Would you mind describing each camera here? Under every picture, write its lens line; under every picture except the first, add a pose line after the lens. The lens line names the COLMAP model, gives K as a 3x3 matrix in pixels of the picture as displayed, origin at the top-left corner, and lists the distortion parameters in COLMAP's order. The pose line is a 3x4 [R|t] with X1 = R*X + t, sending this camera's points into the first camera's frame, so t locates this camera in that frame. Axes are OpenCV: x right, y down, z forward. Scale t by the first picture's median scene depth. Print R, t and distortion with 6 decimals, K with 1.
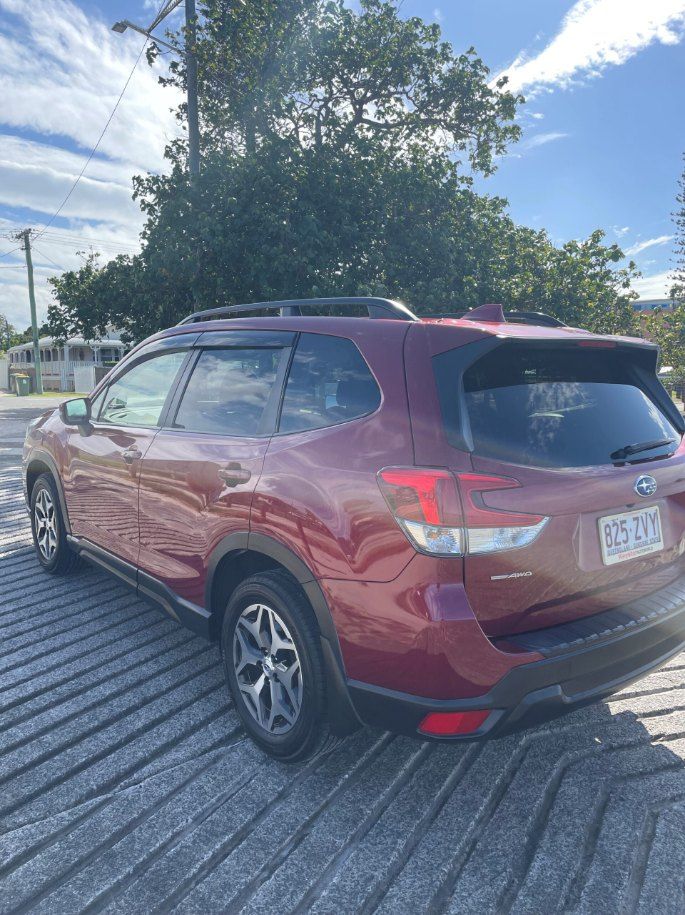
lens RADIAL K [[694.4, 0, 342.5], [0, 694.4, 457.5], [0, 0, 1]] dist [0.074421, -0.132331]
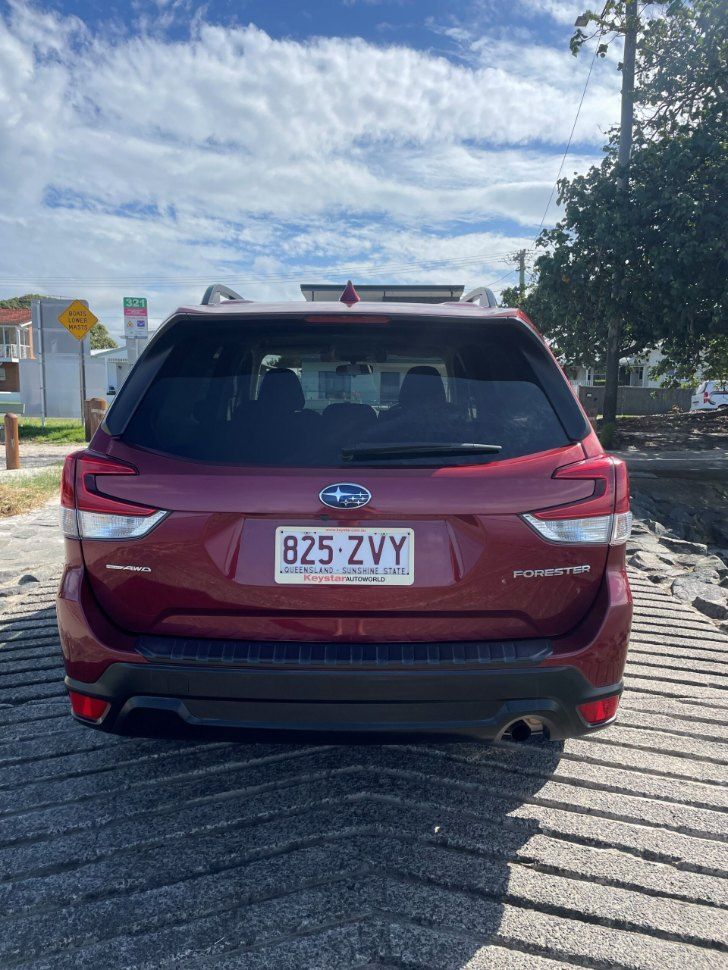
lens RADIAL K [[740.1, 0, 356.2], [0, 740.1, 487.8], [0, 0, 1]] dist [0.079372, -0.117464]
pose [[0.772144, 0.079511, -0.630454, 0.739693], [-0.076723, 0.996548, 0.031716, 0.002544], [0.630799, 0.023881, 0.775578, 0.265408]]
